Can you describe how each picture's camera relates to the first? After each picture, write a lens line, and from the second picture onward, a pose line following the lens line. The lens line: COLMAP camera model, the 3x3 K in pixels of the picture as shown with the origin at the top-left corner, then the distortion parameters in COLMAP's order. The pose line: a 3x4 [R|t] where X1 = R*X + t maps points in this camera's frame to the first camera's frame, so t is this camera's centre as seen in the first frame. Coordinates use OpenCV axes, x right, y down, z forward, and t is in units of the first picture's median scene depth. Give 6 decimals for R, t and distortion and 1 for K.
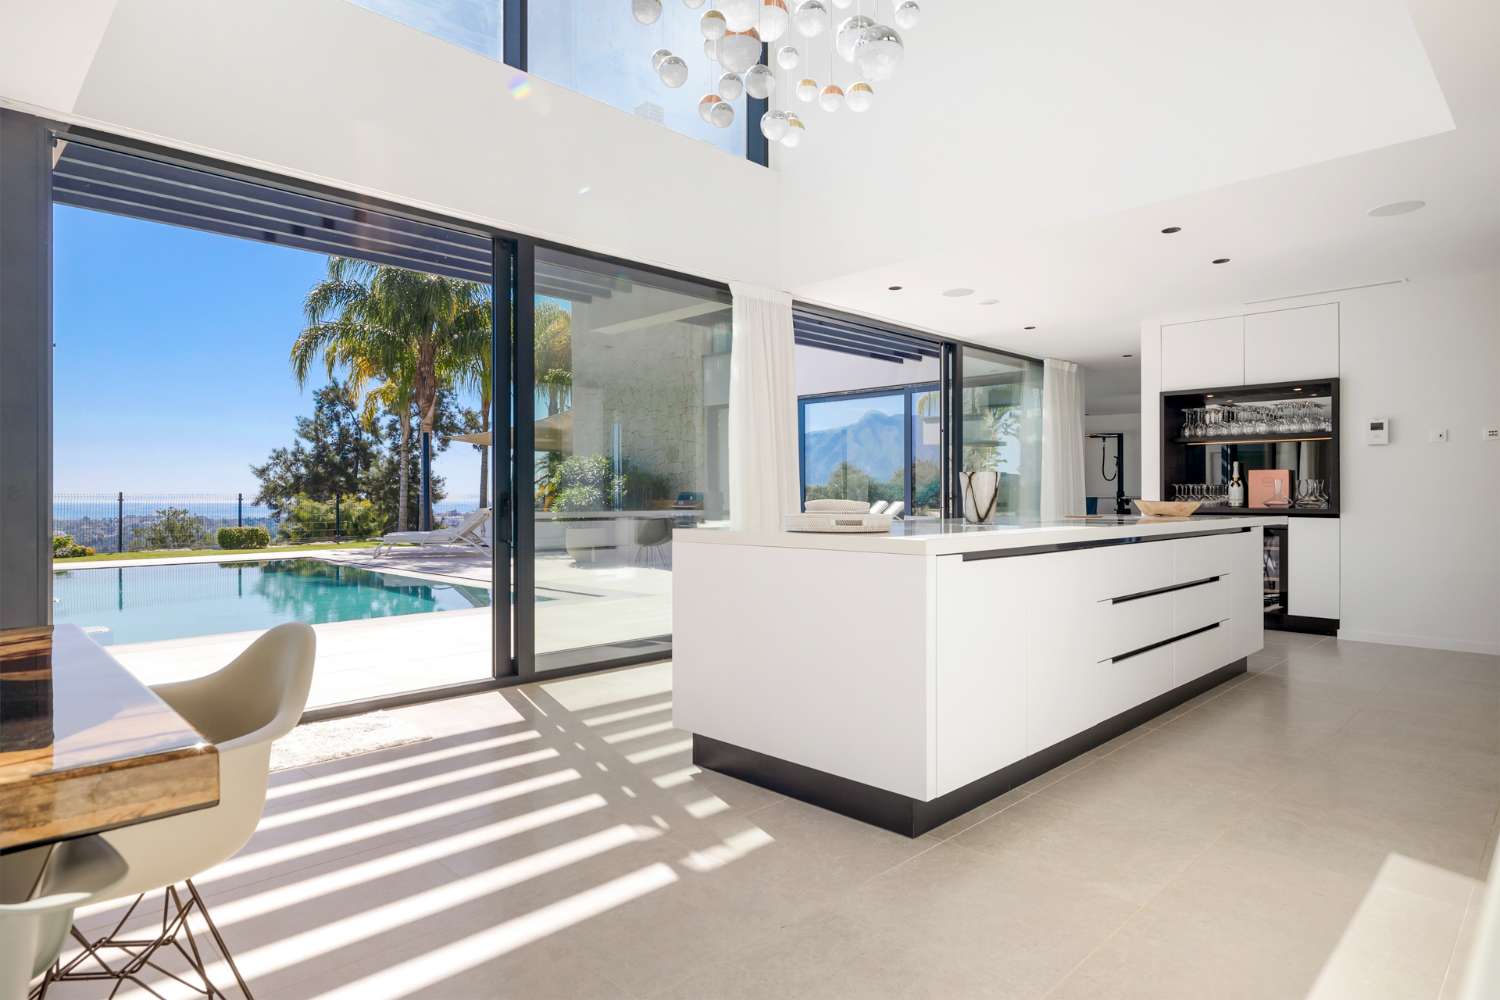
lens RADIAL K [[838.1, 0, 736.3], [0, 838.1, 494.2], [0, 0, 1]] dist [0.011931, -0.000601]
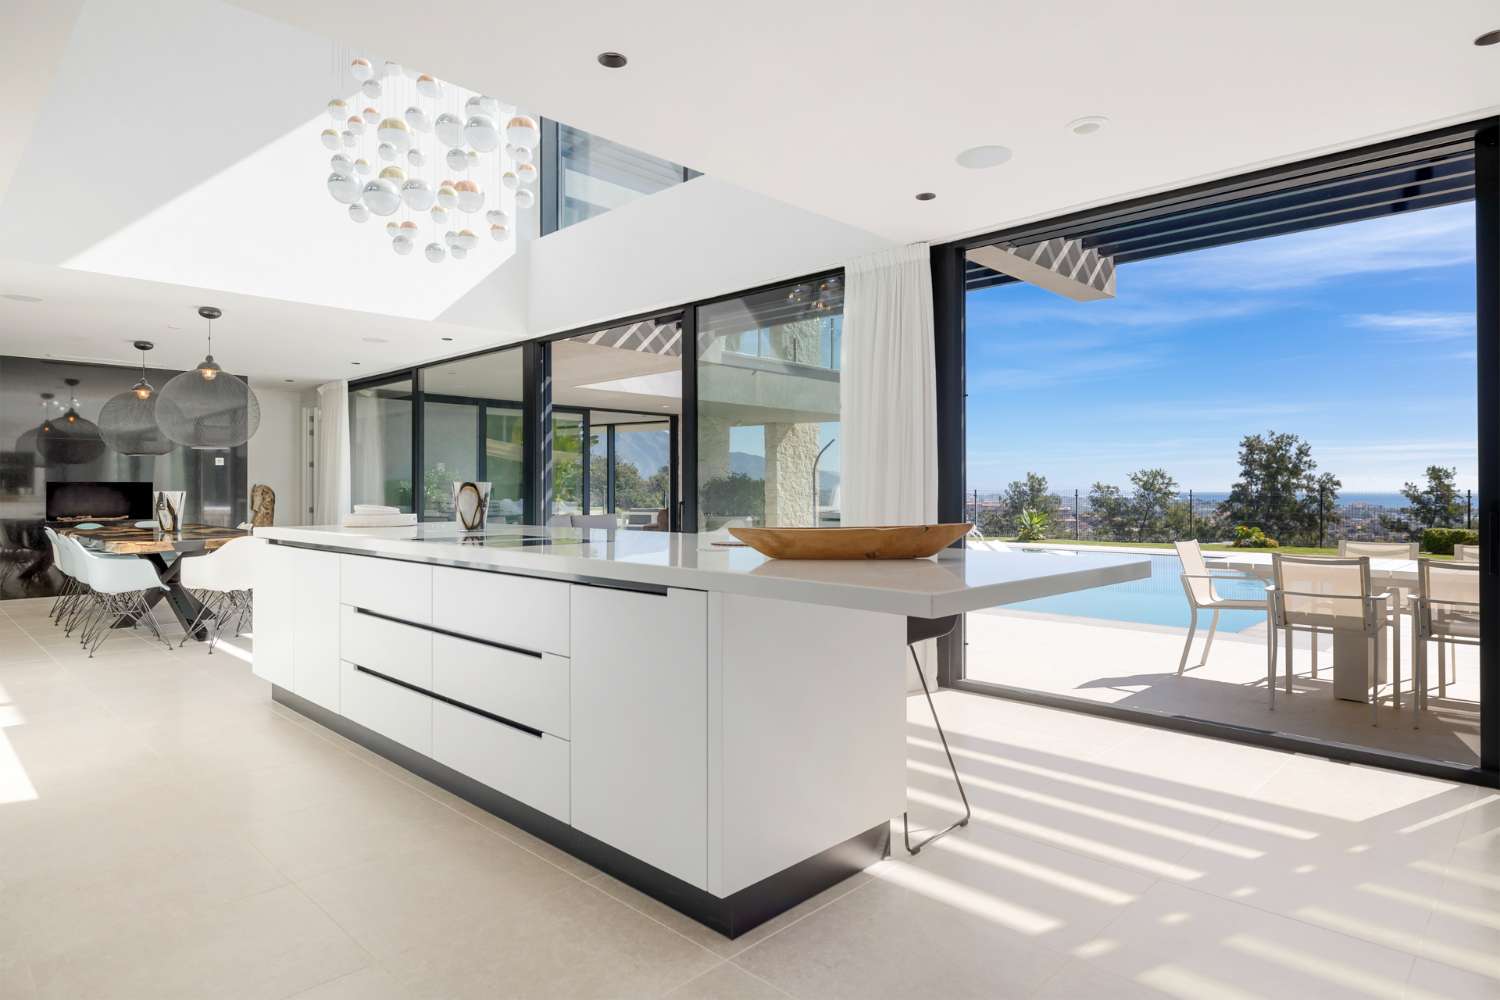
lens RADIAL K [[879.6, 0, 789.0], [0, 879.6, 484.5], [0, 0, 1]] dist [0.051475, -0.000059]
pose [[0.037602, -0.003120, -0.999288, 0.846757], [0.000884, 0.999995, -0.003089, -0.011357], [0.999292, -0.000768, 0.037604, 0.815627]]
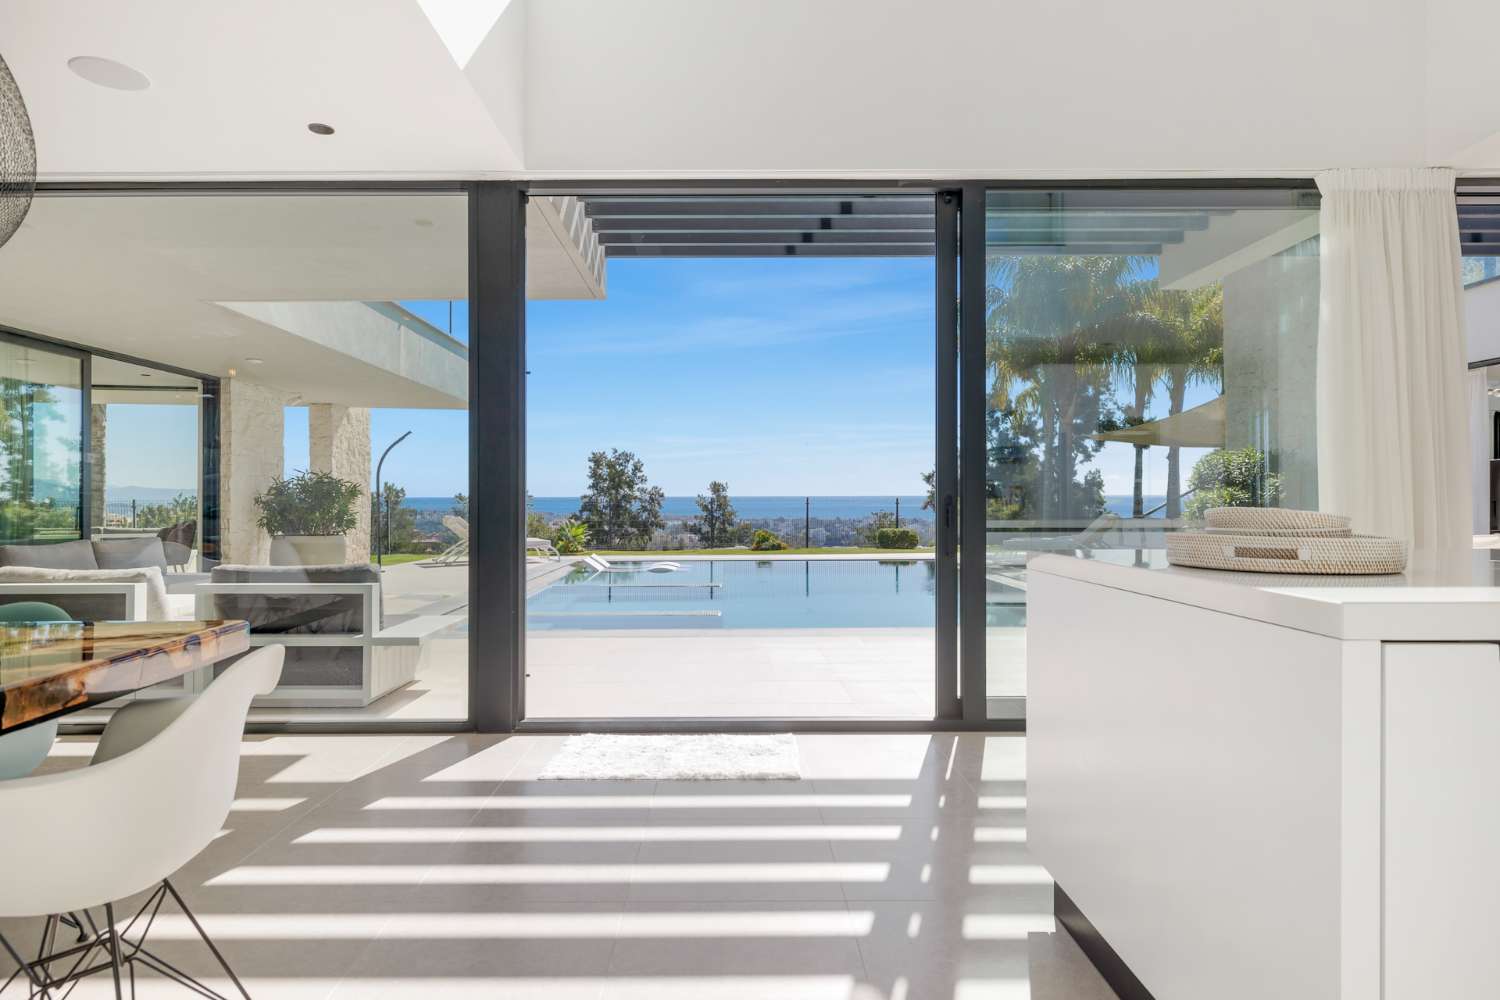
lens RADIAL K [[856.0, 0, 750.0], [0, 856.0, 500.0], [0, 0, 1]] dist [0.003048, -0.000063]
pose [[0.718844, -0.001021, -0.695171, 0.131737], [0.002527, 0.999996, 0.001145, 0.000108], [0.695167, -0.002579, 0.718844, 0.194160]]
